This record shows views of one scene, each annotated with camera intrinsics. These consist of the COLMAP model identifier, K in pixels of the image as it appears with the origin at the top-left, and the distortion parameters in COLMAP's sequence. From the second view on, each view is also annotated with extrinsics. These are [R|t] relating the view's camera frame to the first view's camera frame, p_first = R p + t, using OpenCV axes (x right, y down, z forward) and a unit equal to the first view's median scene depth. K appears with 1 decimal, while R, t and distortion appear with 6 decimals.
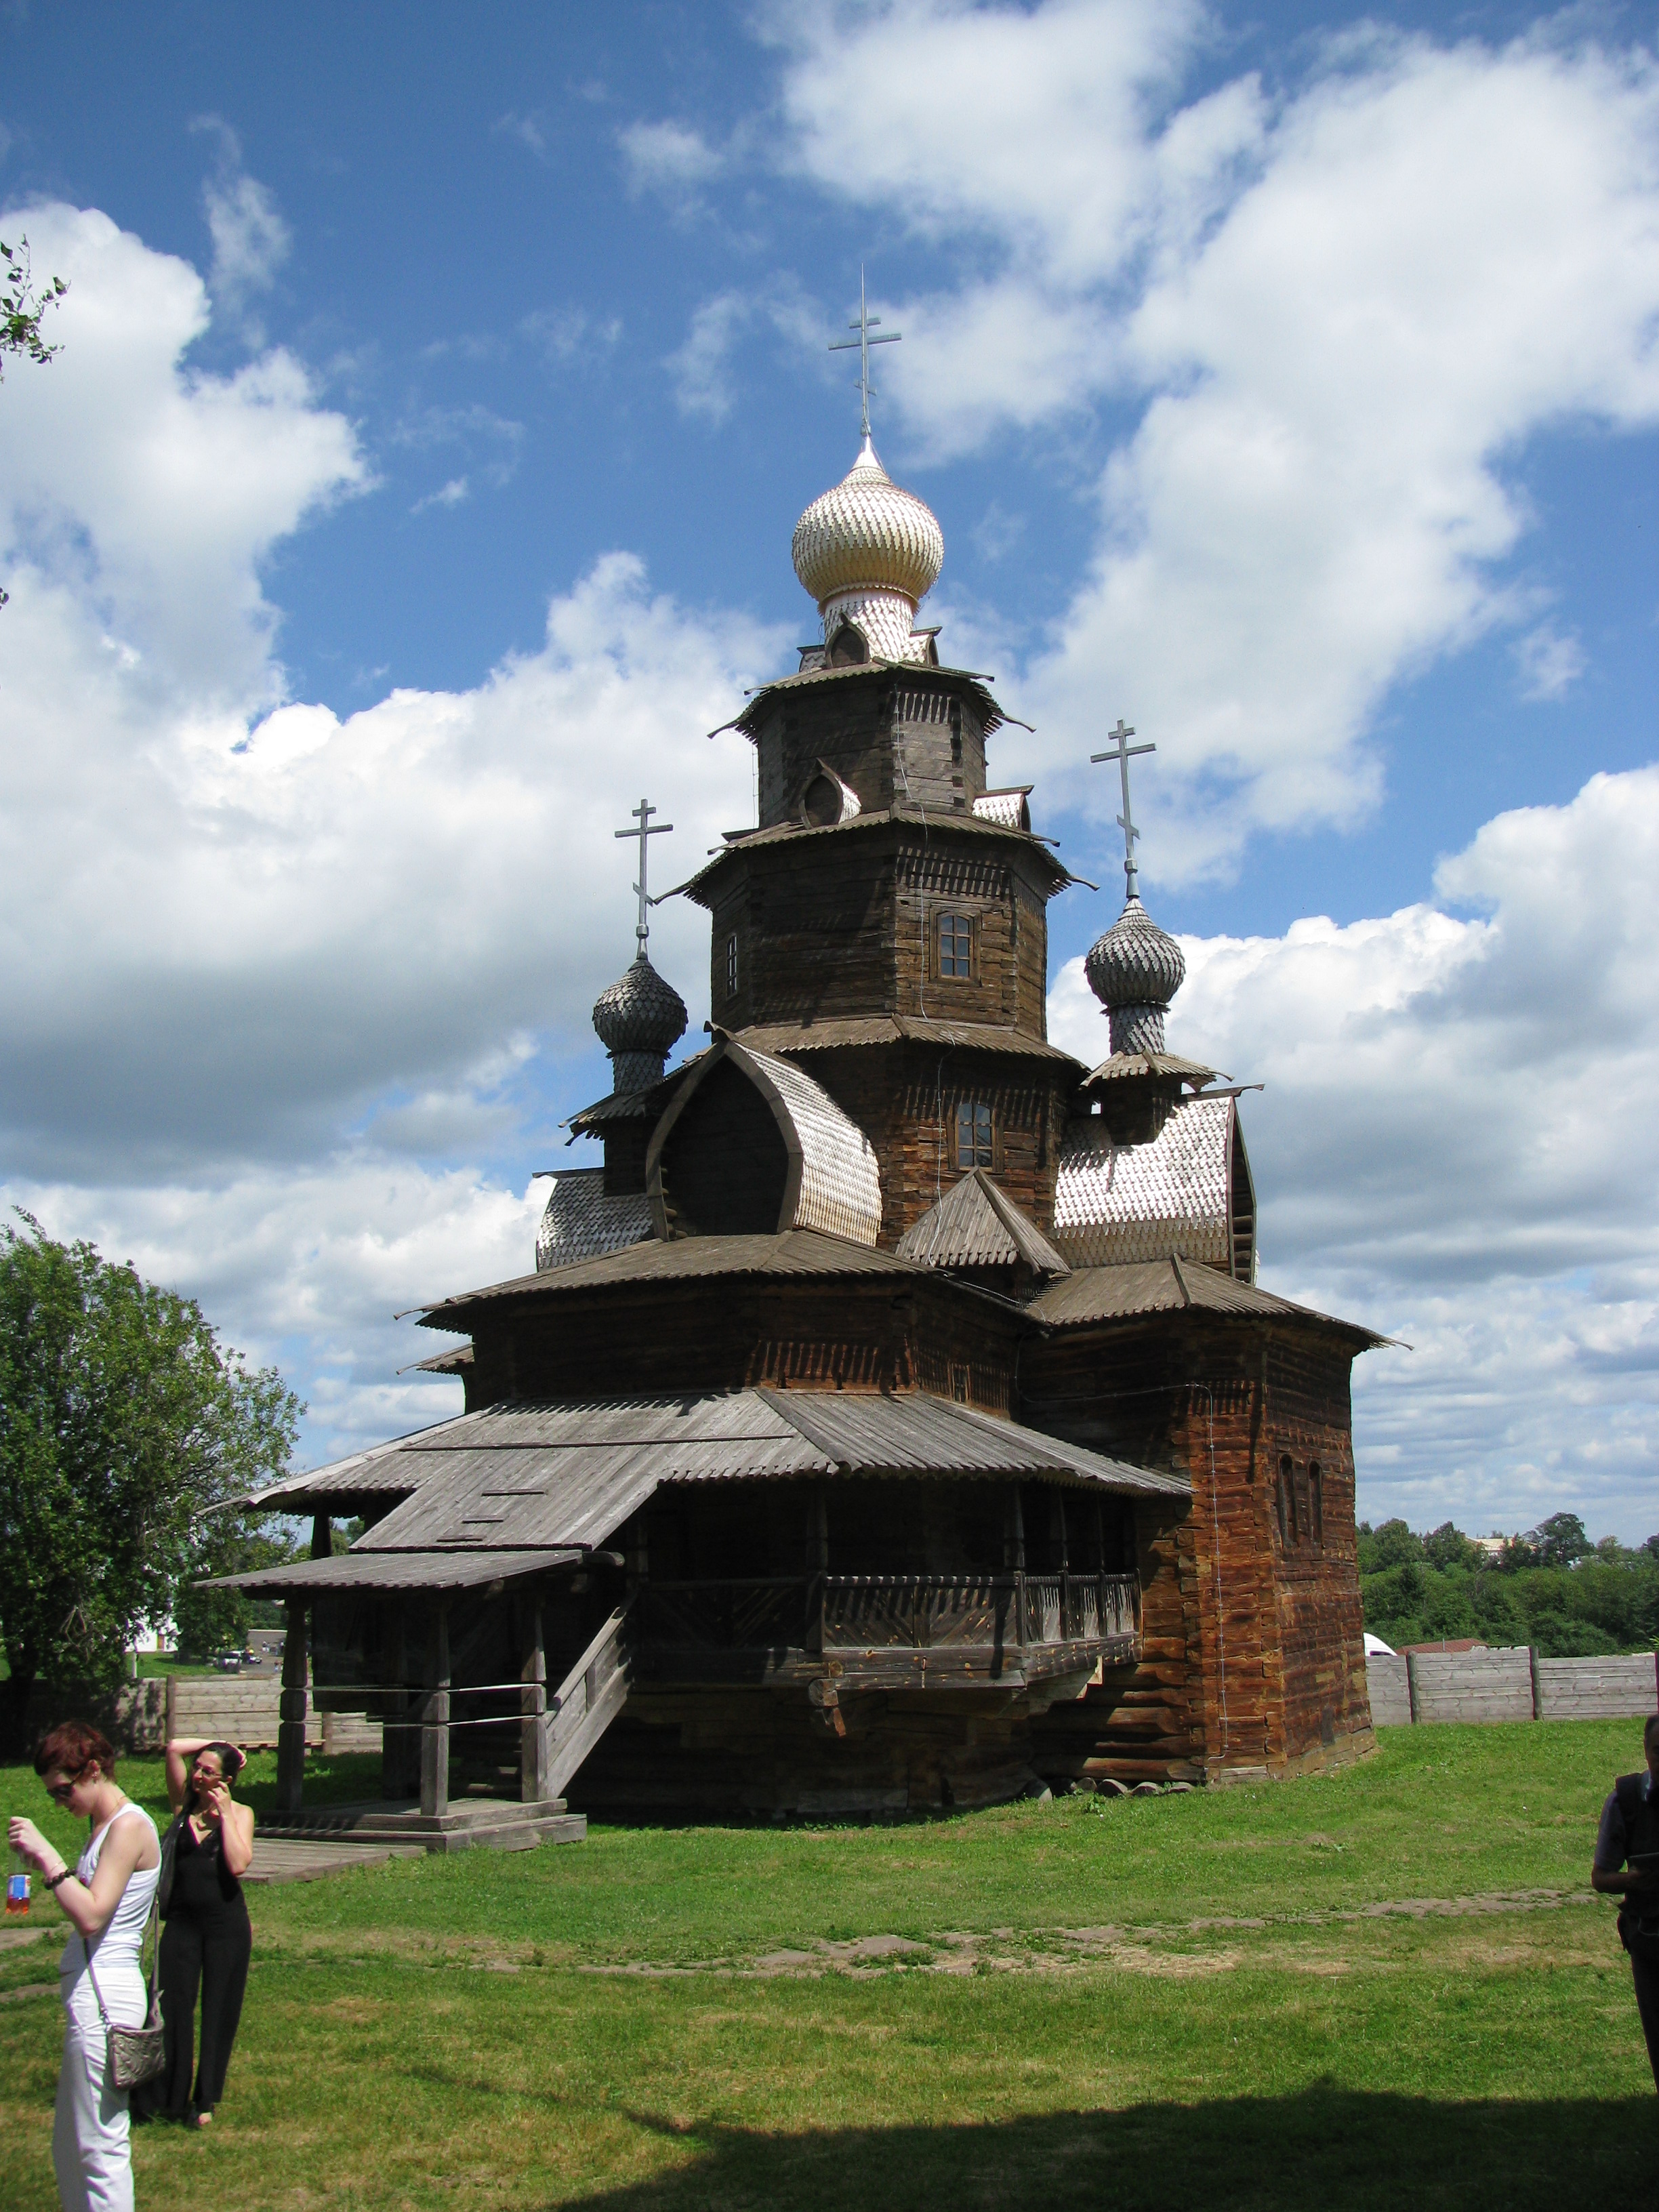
lens RADIAL K [[2312.1, 0, 831.5], [0, 2312.1, 1106.3], [0, 0, 1]] dist [-0.098504, 0.000000]
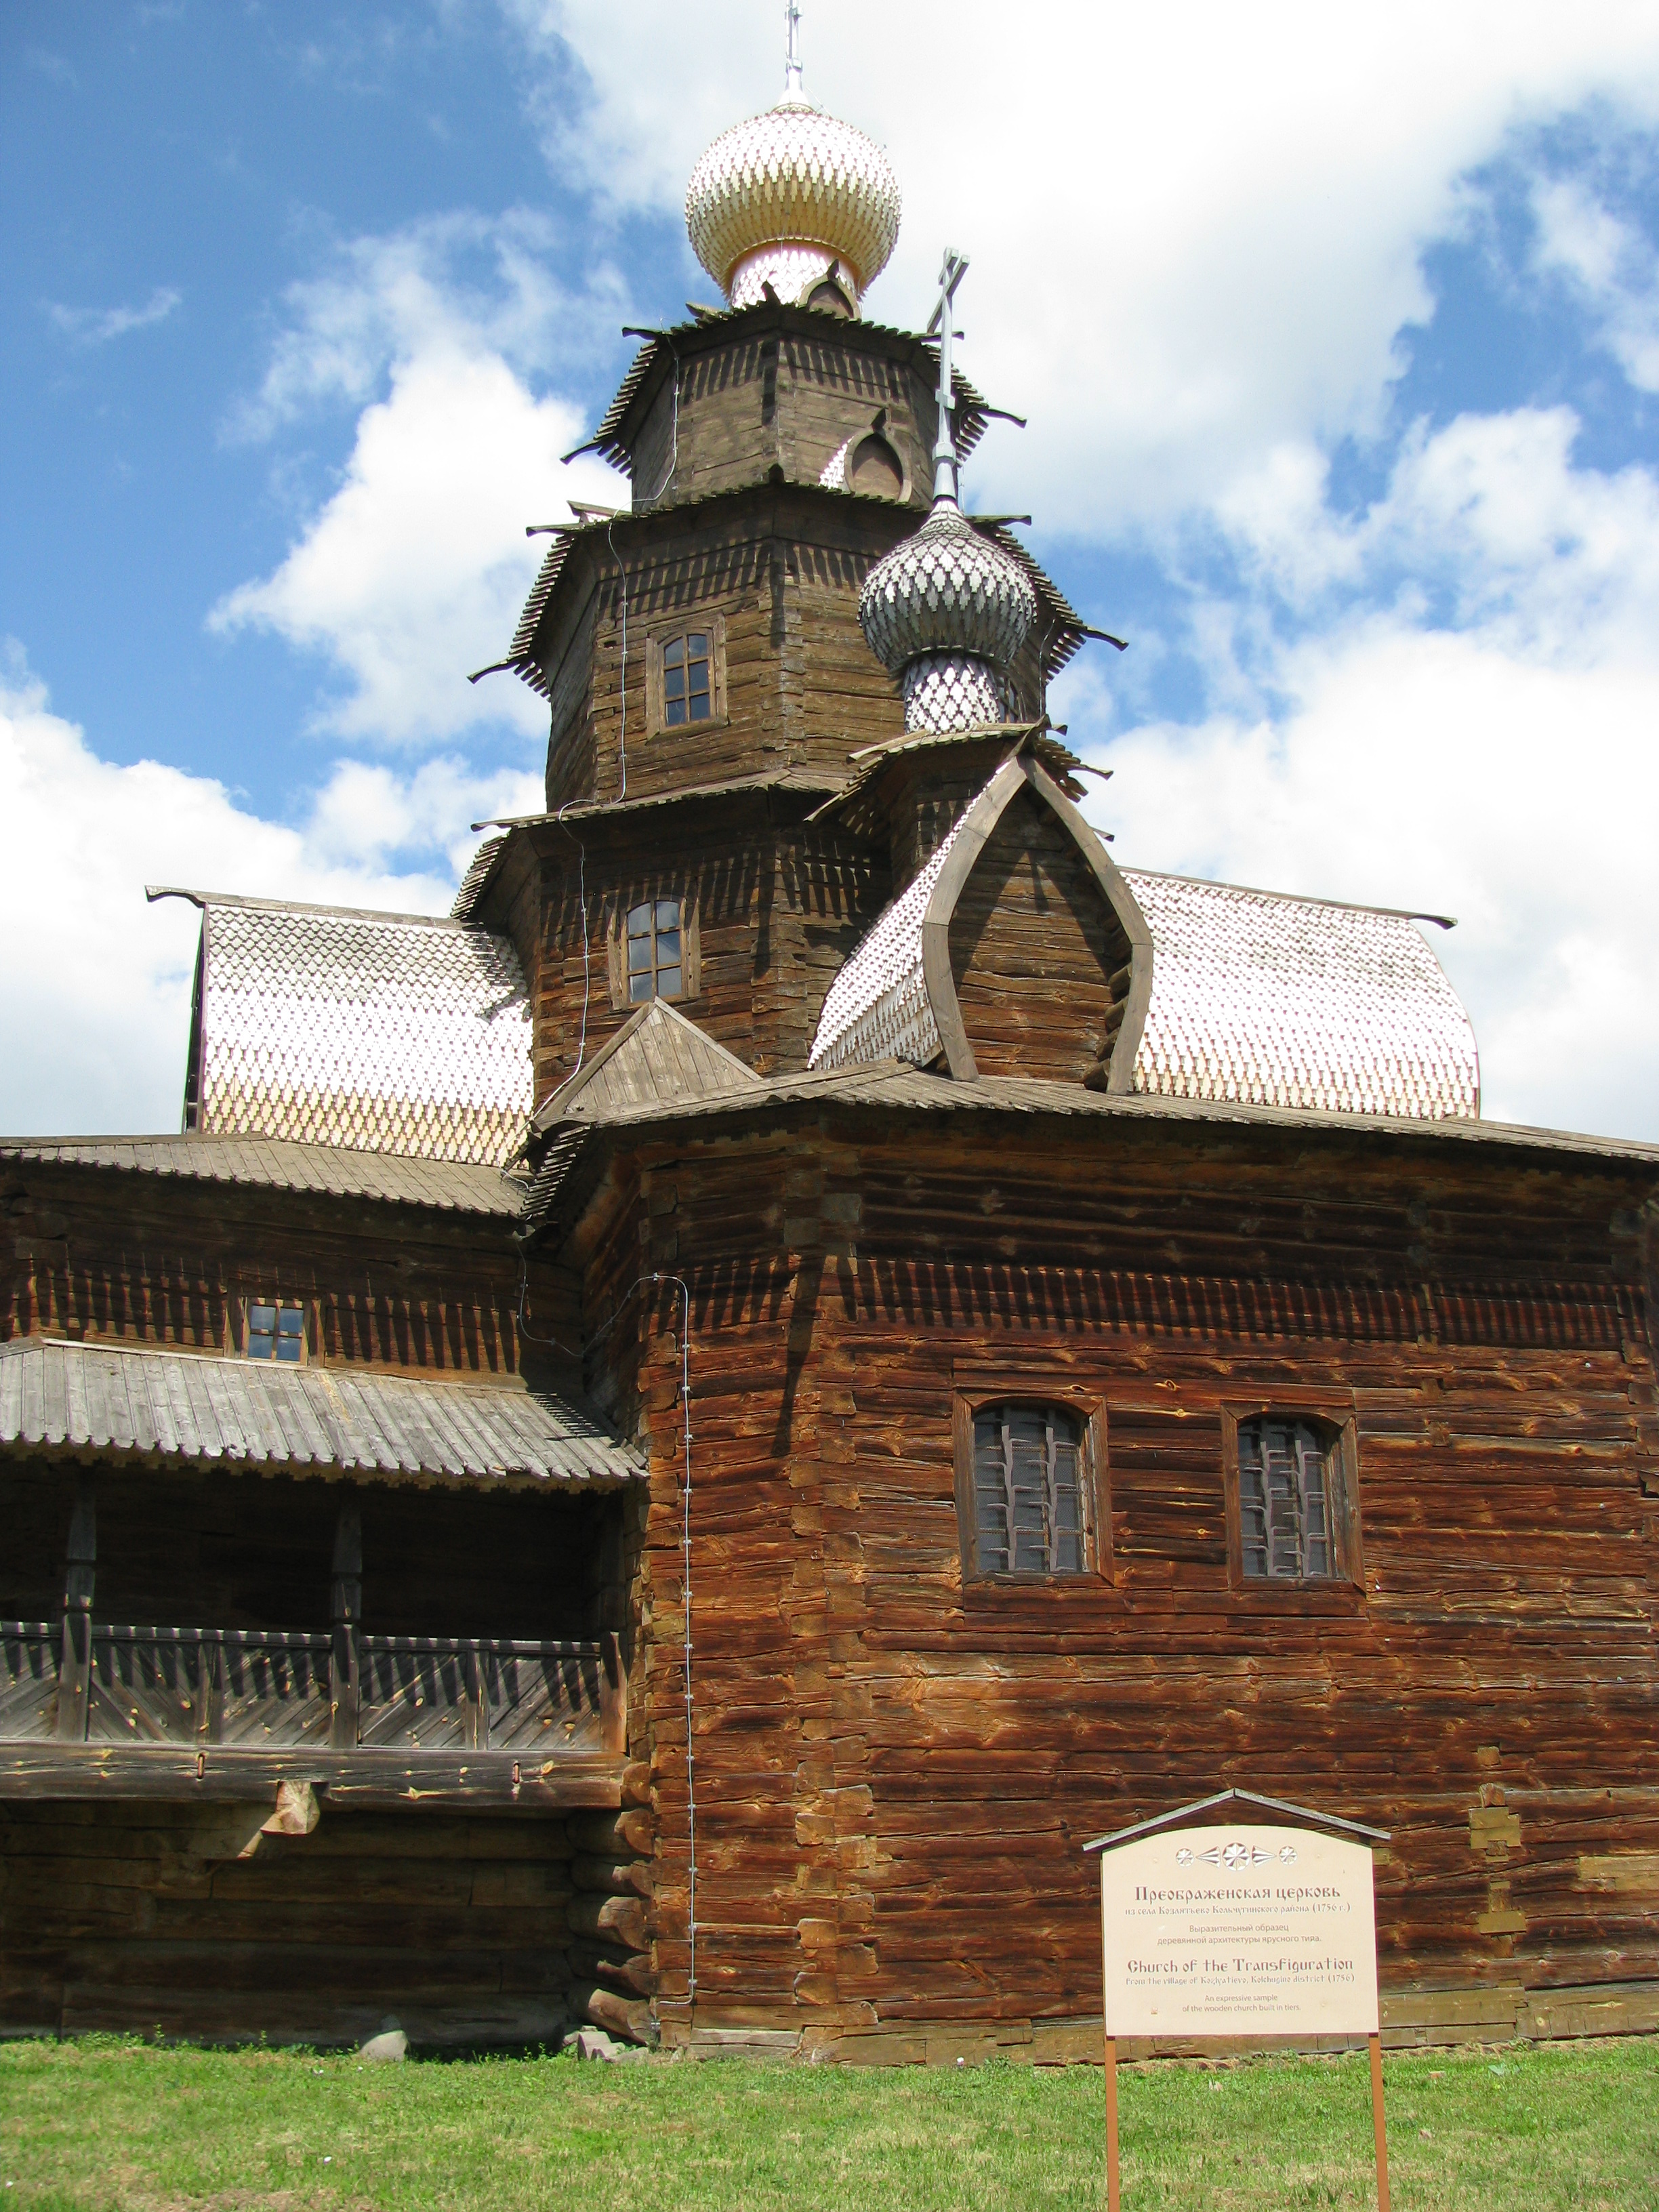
lens RADIAL K [[2312.1, 0, 829.3], [0, 2312.1, 1107.8], [0, 0, 1]] dist [-0.098504, 0.000000]
pose [[0.665959, -0.218199, -0.713364, 0.570097], [0.144670, 0.975888, -0.163442, 0.175326], [0.731826, 0.005643, 0.681468, 0.666439]]
